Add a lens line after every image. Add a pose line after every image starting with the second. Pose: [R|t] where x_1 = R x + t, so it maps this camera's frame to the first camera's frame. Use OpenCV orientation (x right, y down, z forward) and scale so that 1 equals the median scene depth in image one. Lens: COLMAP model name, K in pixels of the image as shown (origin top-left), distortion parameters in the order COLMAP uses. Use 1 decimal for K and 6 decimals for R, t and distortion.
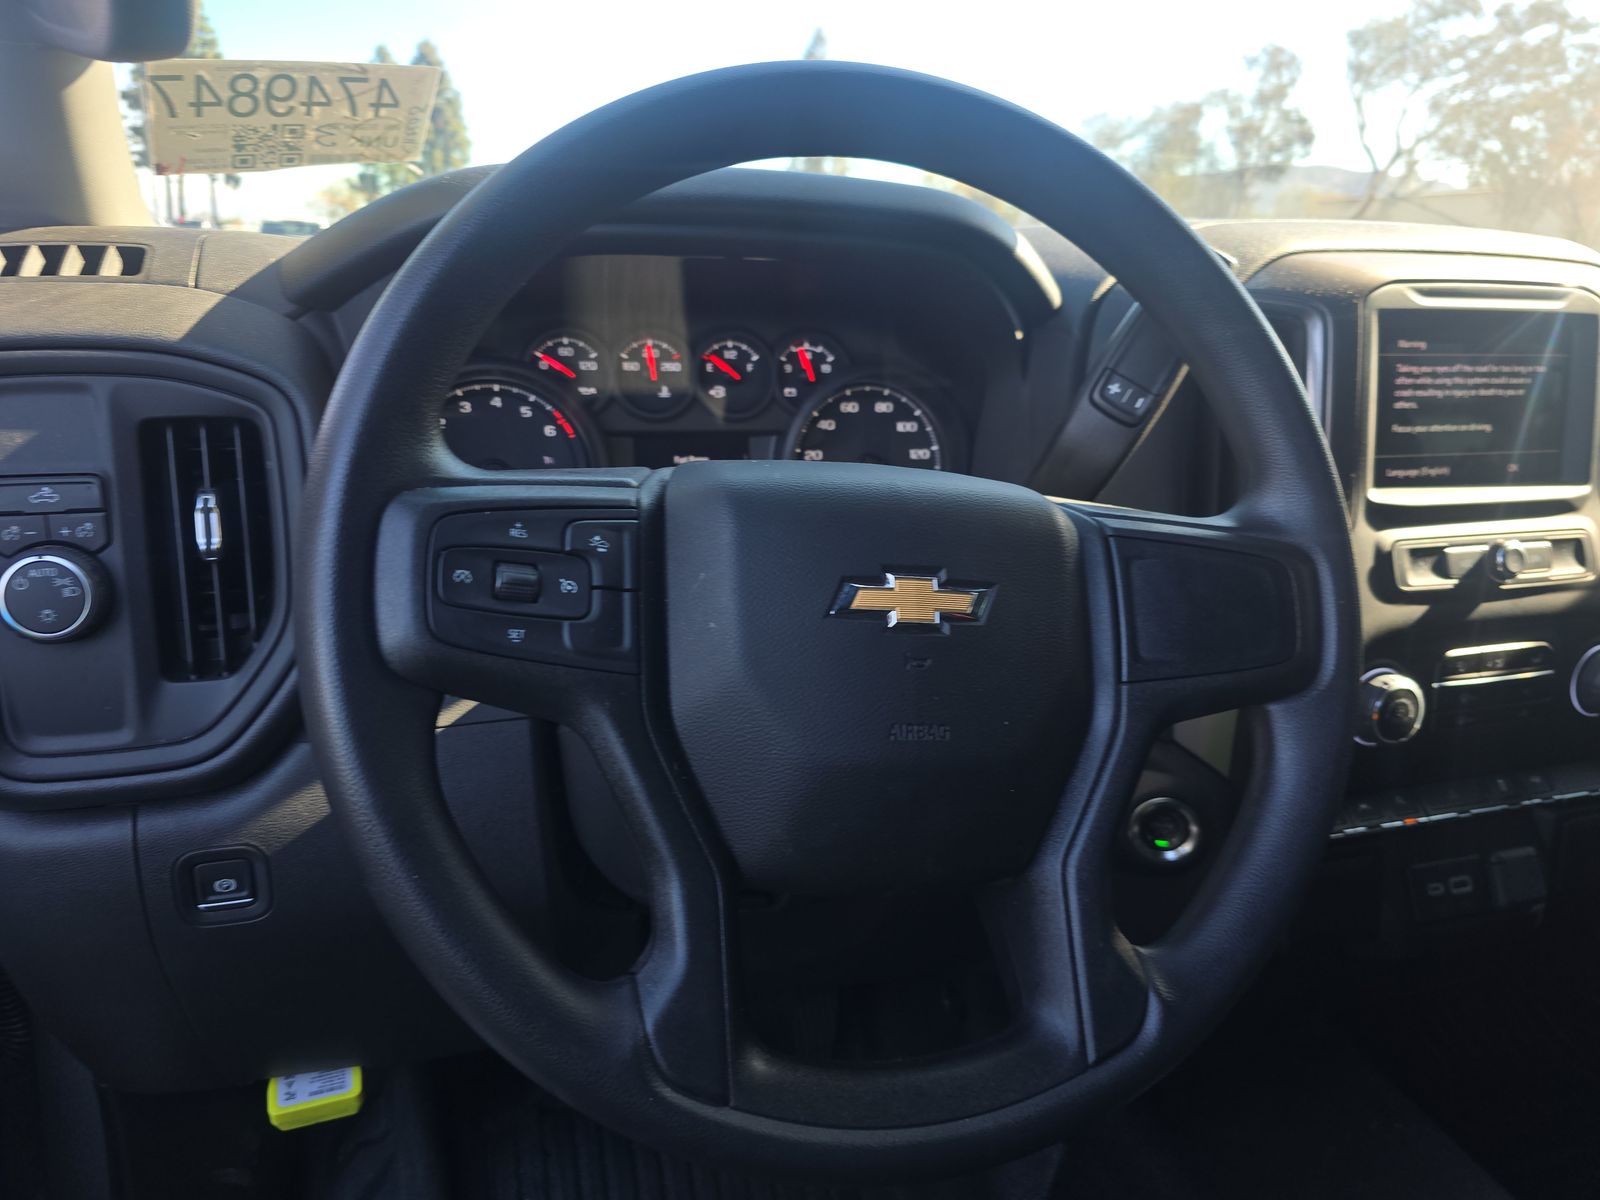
lens RADIAL K [[1085.0, 0, 812.8], [0, 1085.0, 595.5], [0, 0, 1]] dist [0.029958, -0.039559]
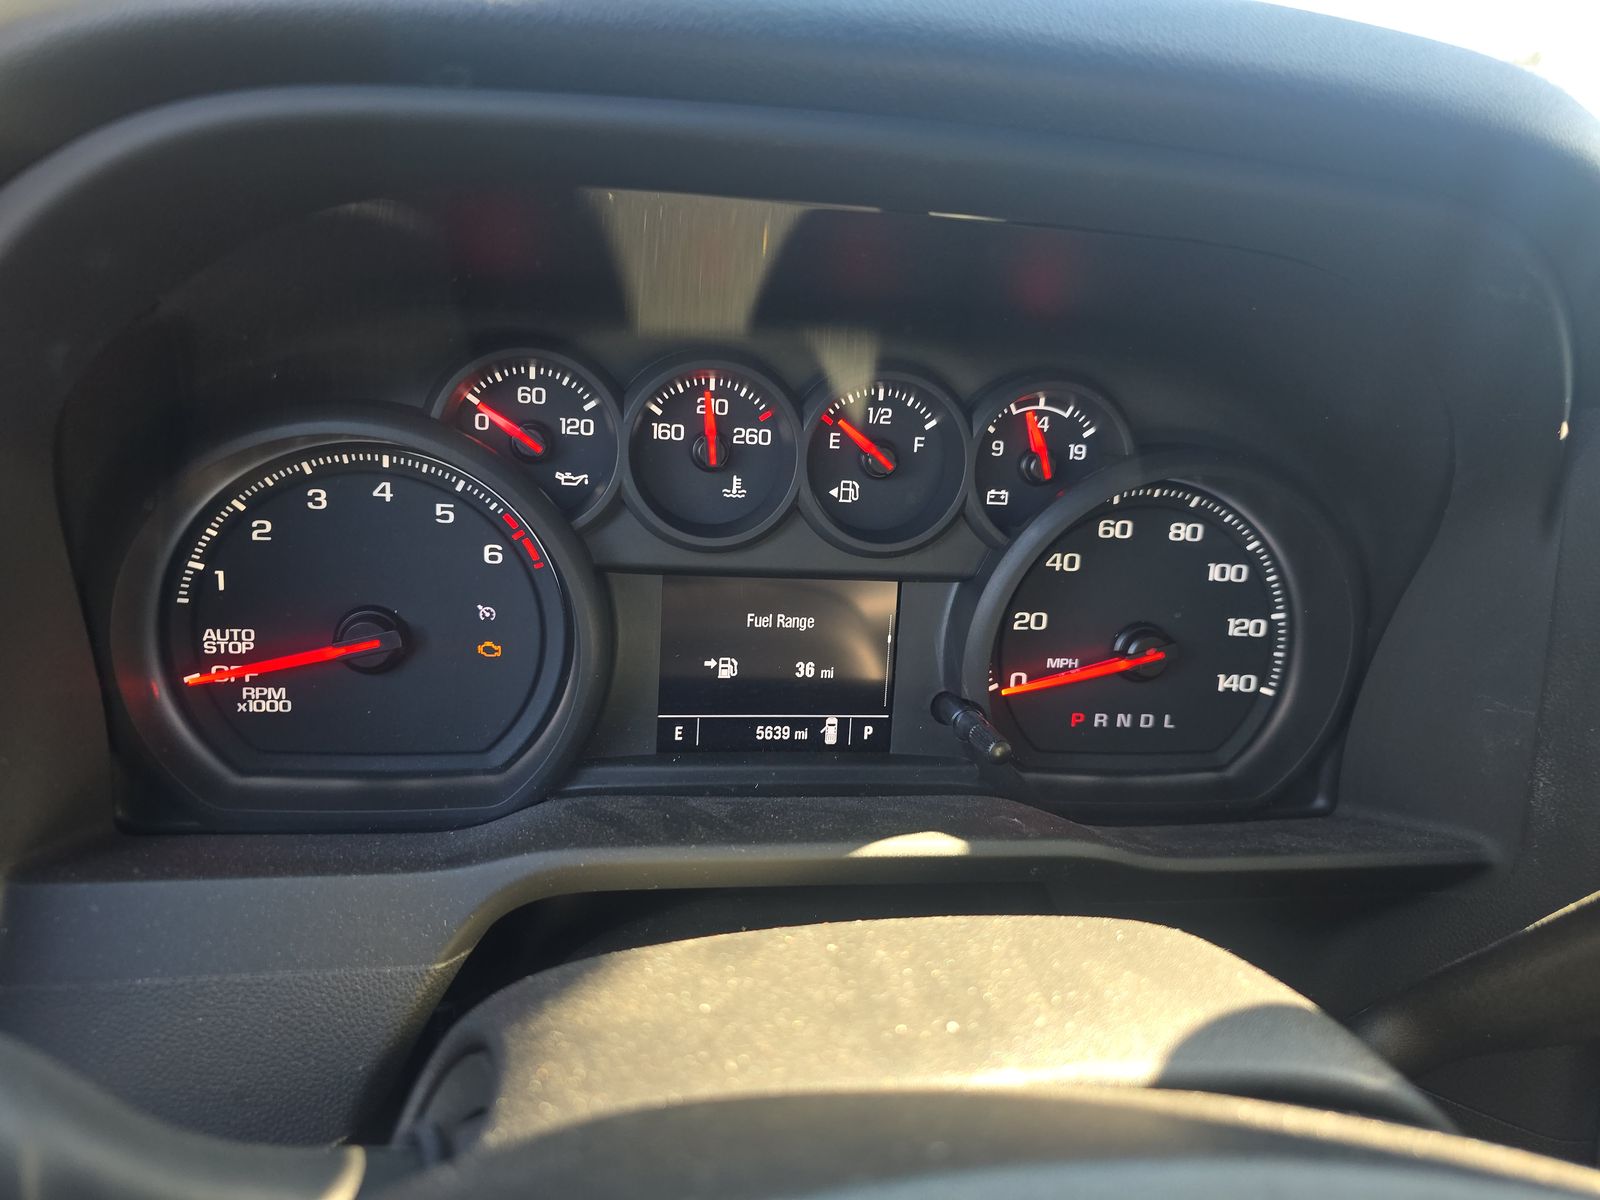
lens RADIAL K [[1085.0, 0, 795.1], [0, 1085.0, 597.0], [0, 0, 1]] dist [0.029958, -0.039559]
pose [[0.983007, 0.098831, -0.154690, -0.032332], [-0.093722, 0.994795, 0.039997, -0.165506], [0.157838, -0.024820, 0.987153, 0.545344]]
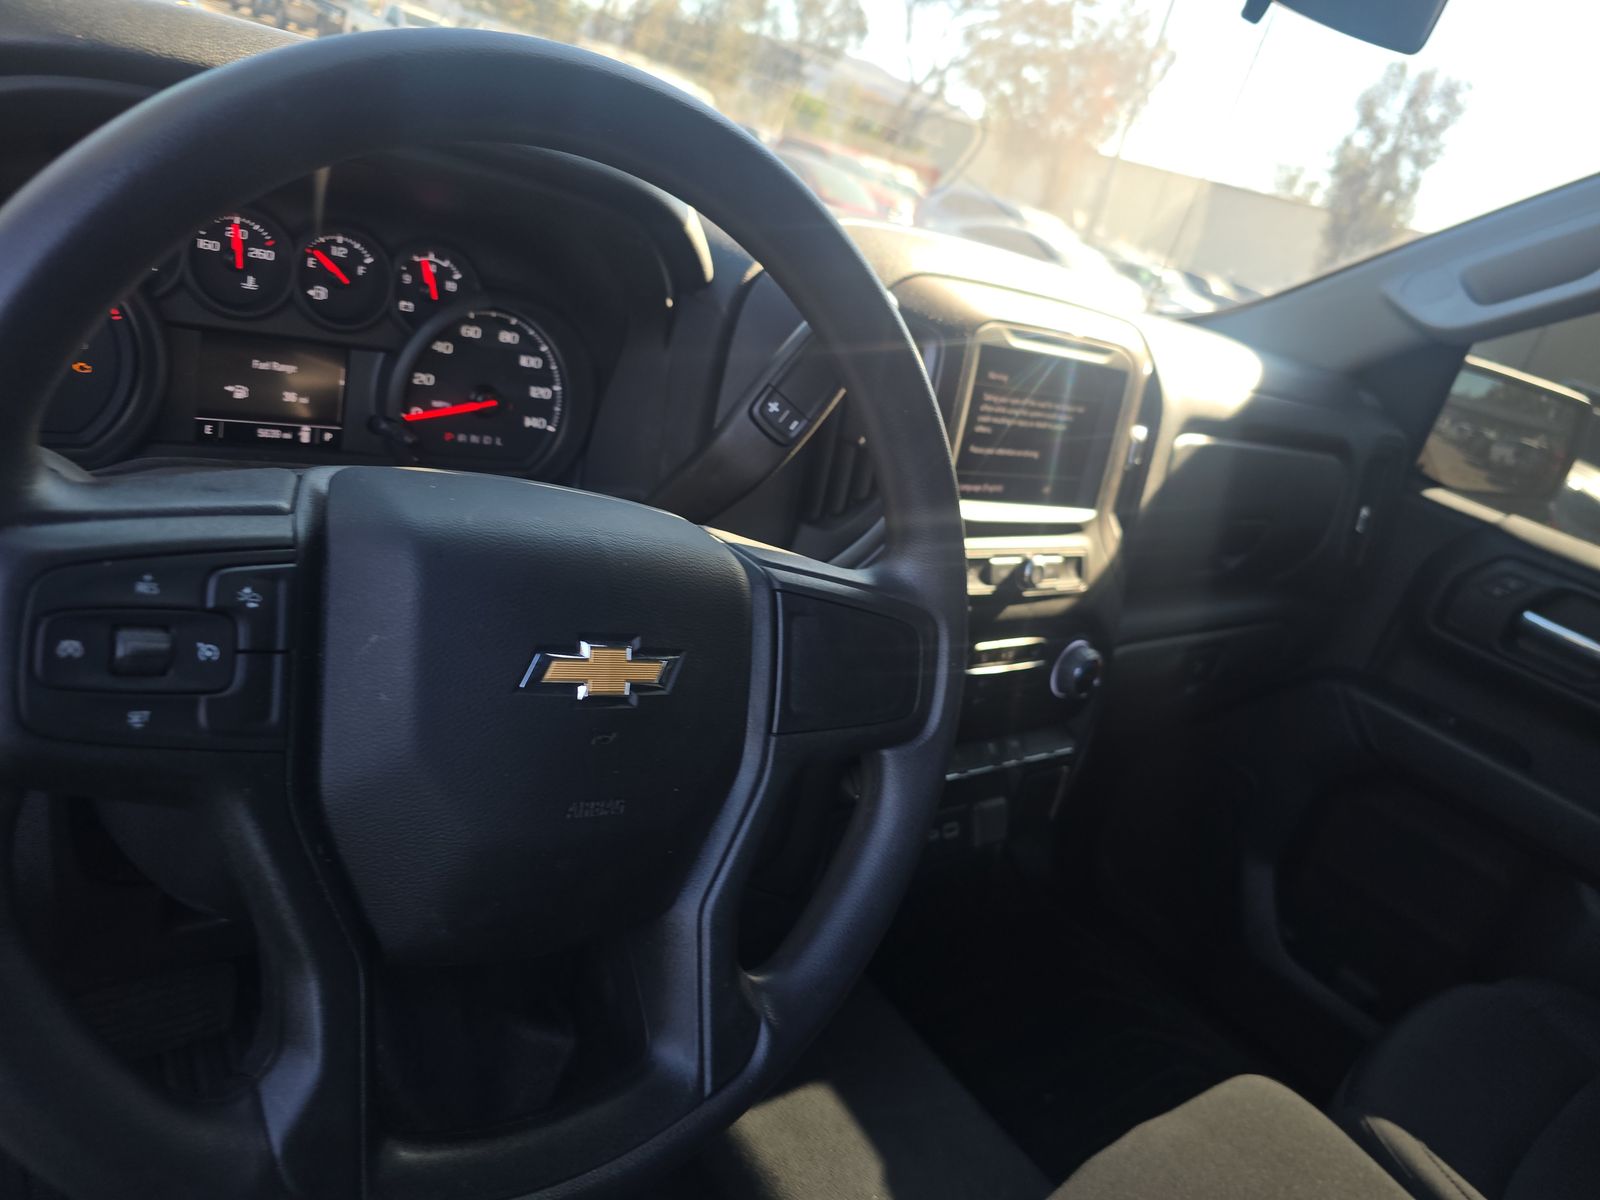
lens RADIAL K [[1085.0, 0, 802.9], [0, 1085.0, 588.4], [0, 0, 1]] dist [0.029958, -0.039559]
pose [[0.898470, 0.087014, 0.430327, -0.098532], [-0.148000, 0.982820, 0.110274, -0.116194], [-0.413338, -0.162766, 0.895912, 0.047640]]
